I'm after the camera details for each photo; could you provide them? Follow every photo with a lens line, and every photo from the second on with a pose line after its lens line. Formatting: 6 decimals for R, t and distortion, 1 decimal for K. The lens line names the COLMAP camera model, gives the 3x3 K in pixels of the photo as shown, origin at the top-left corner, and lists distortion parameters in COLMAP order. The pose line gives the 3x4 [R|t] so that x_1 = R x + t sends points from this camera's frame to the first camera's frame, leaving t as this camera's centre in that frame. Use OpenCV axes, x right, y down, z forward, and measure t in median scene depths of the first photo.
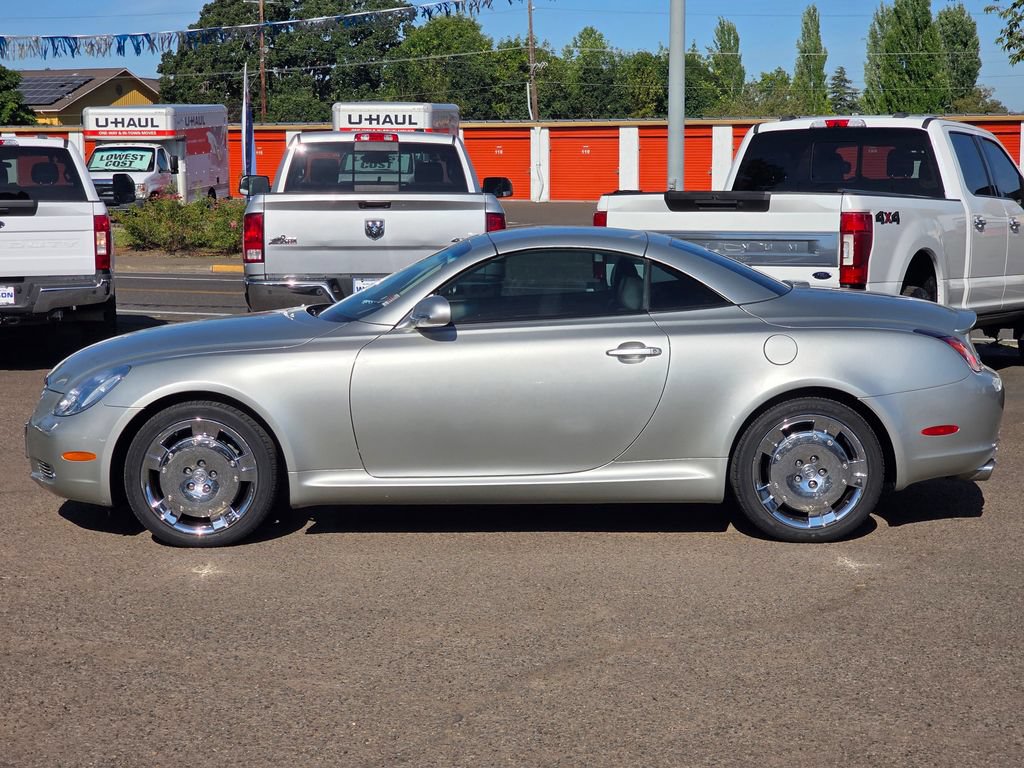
lens RADIAL K [[1924.3, 0, 504.2], [0, 1924.3, 384.8], [0, 0, 1]] dist [0.025747, 0.000000]
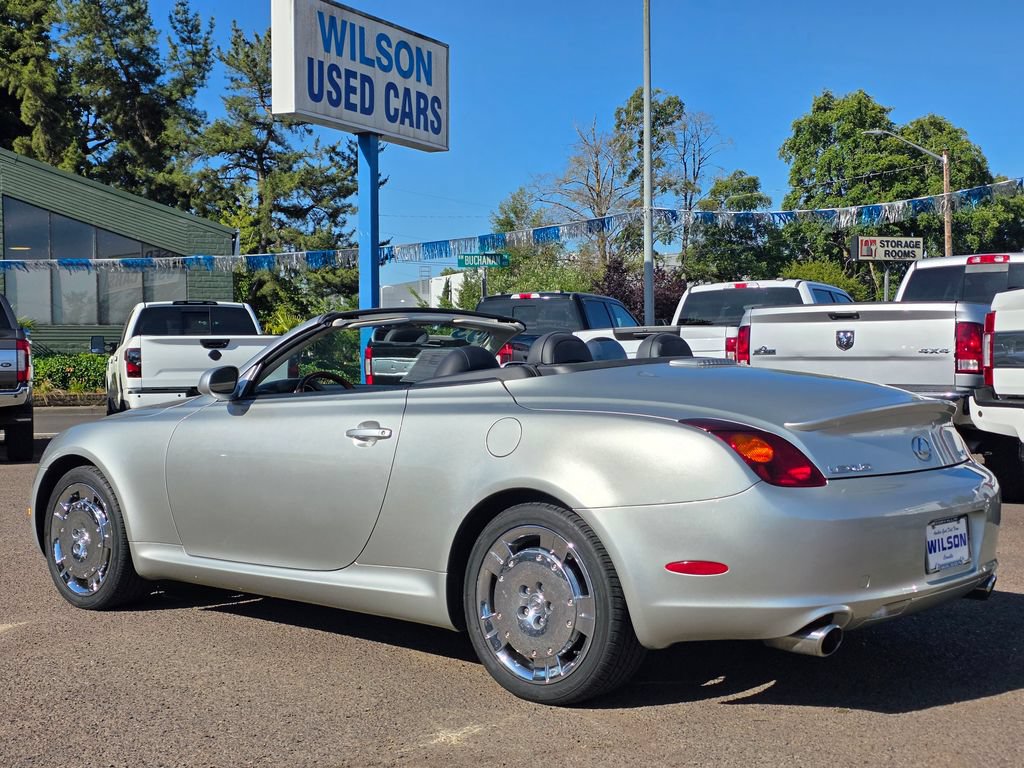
lens RADIAL K [[1356.6, 0, 507.6], [0, 1356.6, 385.5], [0, 0, 1]] dist [0.105171, 0.000000]
pose [[0.725701, 0.009593, -0.687943, 0.307192], [-0.065552, 0.996318, -0.055256, -0.005306], [0.684880, 0.085195, 0.723658, 0.367769]]
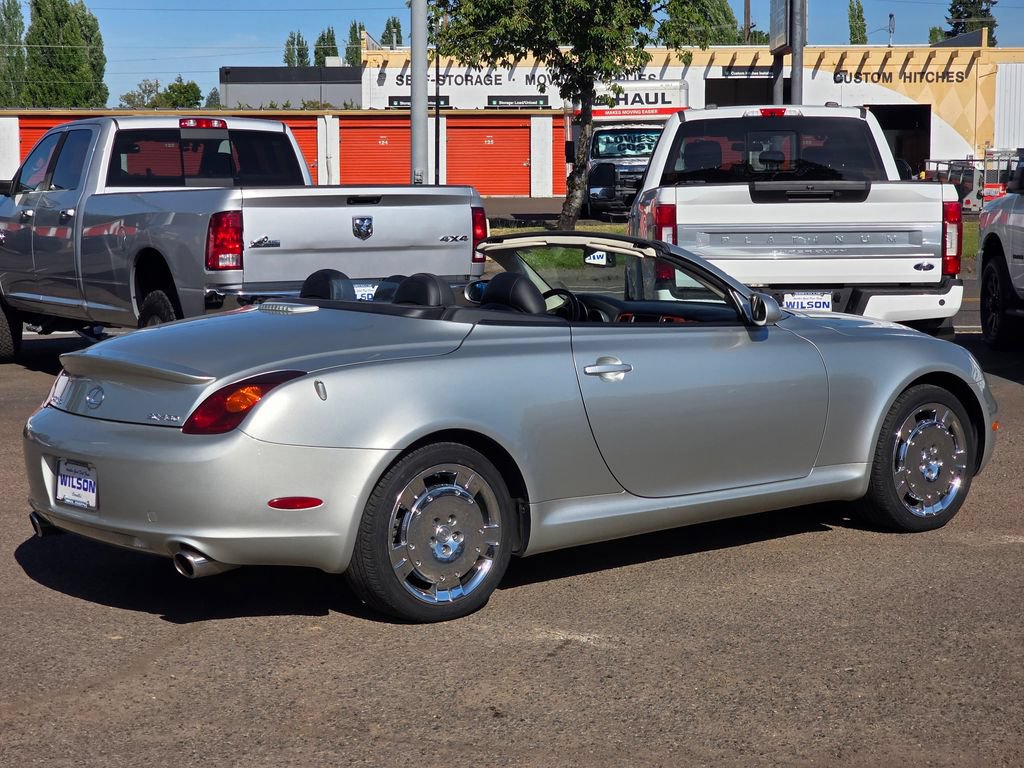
lens RADIAL K [[1927.5, 0, 509.5], [0, 1927.5, 379.3], [0, 0, 1]] dist [0.056954, 0.000000]
pose [[0.895319, -0.050402, 0.442565, -0.406788], [0.050808, 0.998648, 0.010947, -0.019188], [-0.442518, 0.012685, 0.896670, 0.195291]]
